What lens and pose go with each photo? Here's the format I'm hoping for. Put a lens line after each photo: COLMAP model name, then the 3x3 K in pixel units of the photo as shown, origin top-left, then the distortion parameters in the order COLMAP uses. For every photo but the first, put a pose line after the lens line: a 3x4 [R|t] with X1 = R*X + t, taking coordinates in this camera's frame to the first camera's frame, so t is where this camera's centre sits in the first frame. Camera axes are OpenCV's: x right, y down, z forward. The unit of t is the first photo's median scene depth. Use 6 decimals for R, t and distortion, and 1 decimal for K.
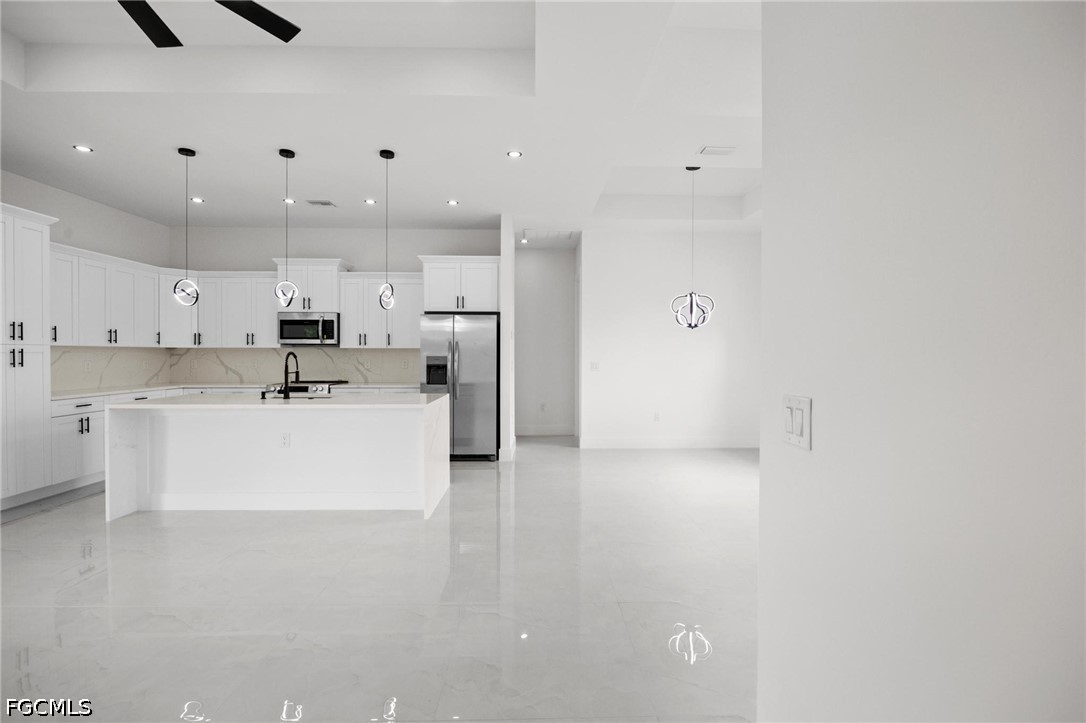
lens RADIAL K [[488.0, 0, 545.3], [0, 488.0, 358.4], [0, 0, 1]] dist [-0.007137, -0.000399]
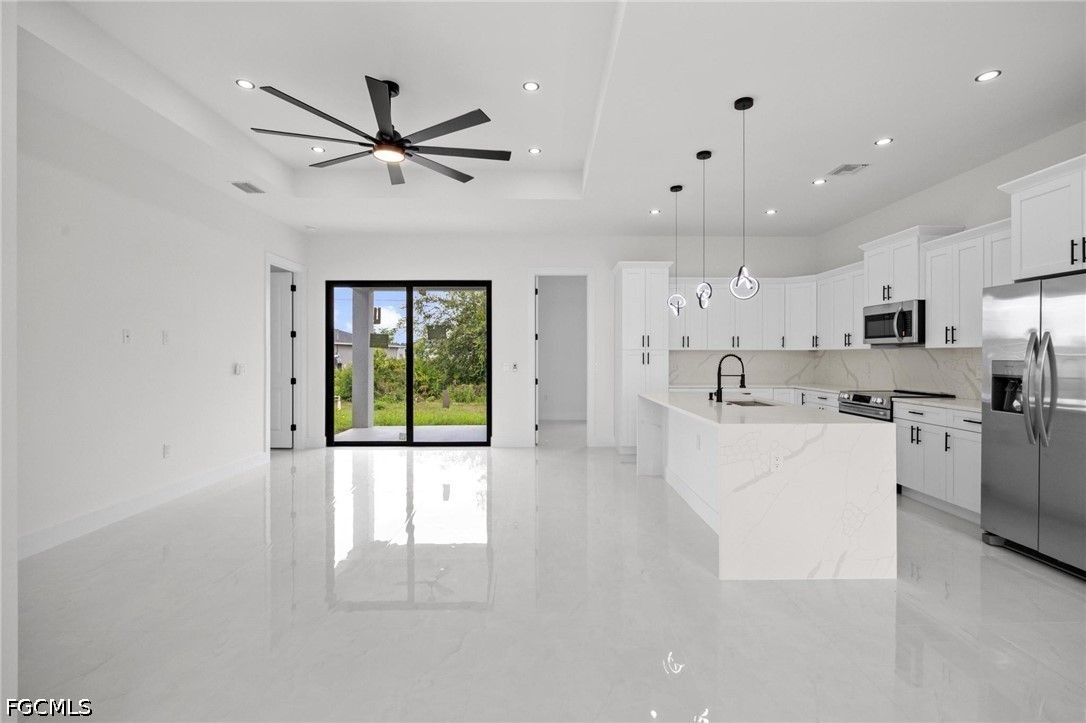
lens RADIAL K [[487.8, 0, 550.5], [0, 487.8, 356.1], [0, 0, 1]] dist [-0.001615, -0.000180]
pose [[-0.006364, 0.000183, -0.999980, 0.334630], [-0.010463, 0.999945, 0.000249, -0.004053], [0.999925, 0.010464, -0.006362, 0.493887]]
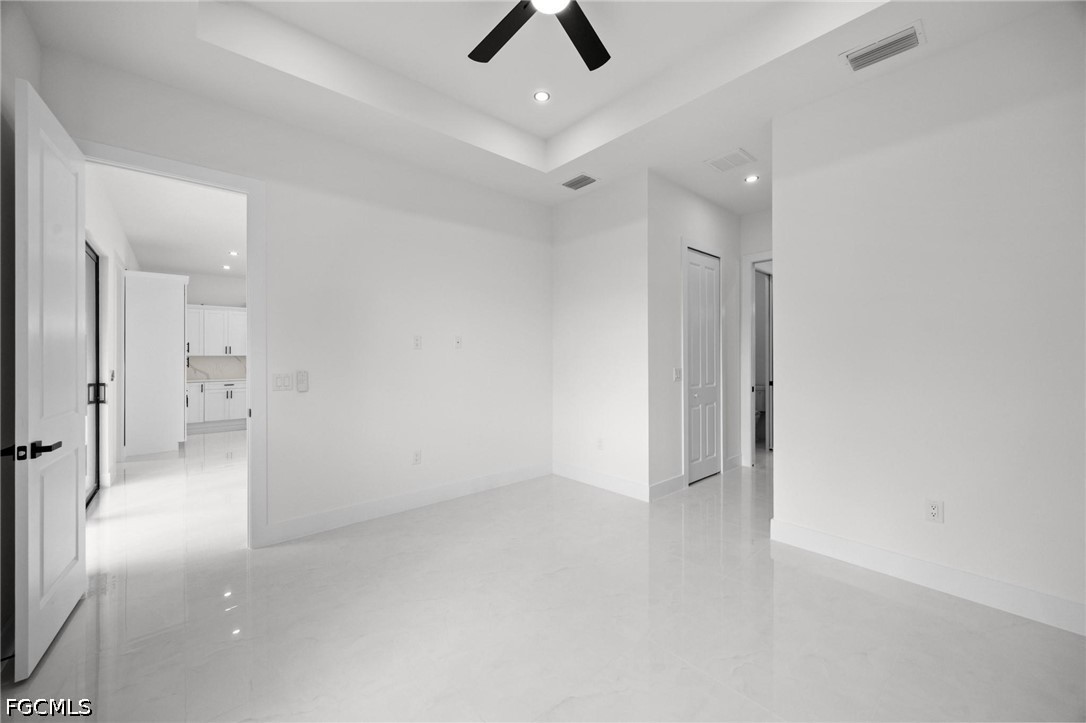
lens RADIAL K [[425.4, 0, 541.6], [0, 425.4, 351.1], [0, 0, 1]] dist [0.000069, 0.000091]
pose [[0.772001, 0.002464, 0.635617, -0.914803], [0.012531, 0.999739, -0.019096, 0.003033], [-0.635498, 0.022707, 0.771768, -0.941510]]
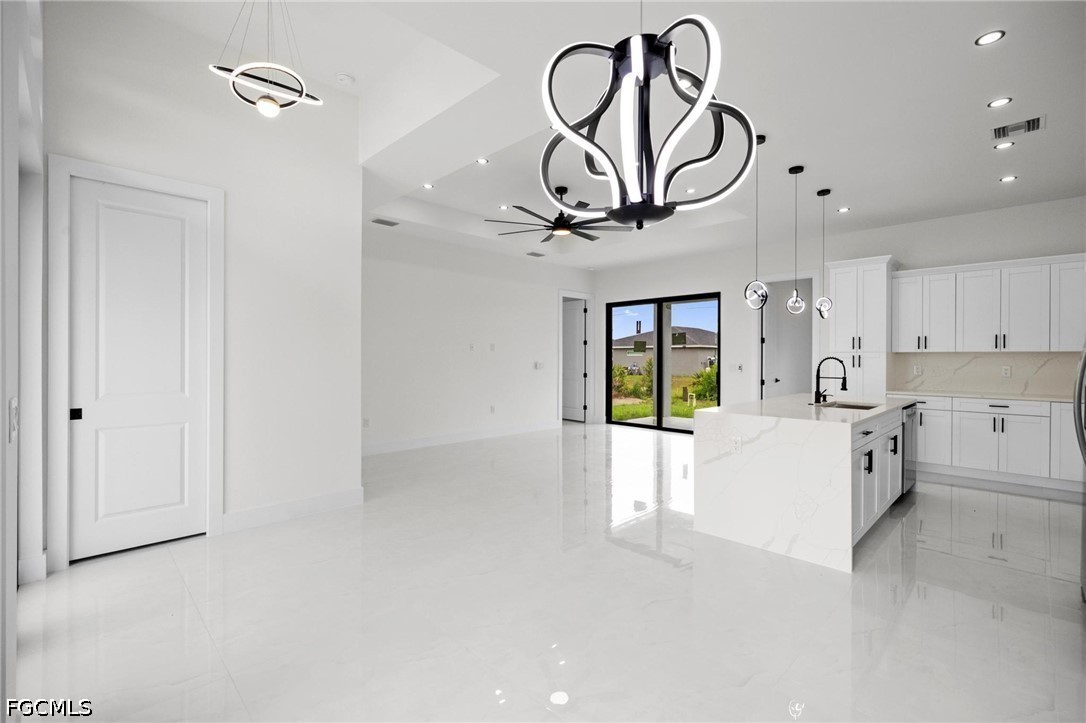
lens RADIAL K [[485.8, 0, 548.4], [0, 485.8, 359.0], [0, 0, 1]] dist [-0.002828, -0.000180]
pose [[-0.720130, -0.000964, -0.693839, 0.422812], [-0.011269, 0.999883, 0.010307, -0.009043], [0.693748, 0.015242, -0.720057, 0.990779]]
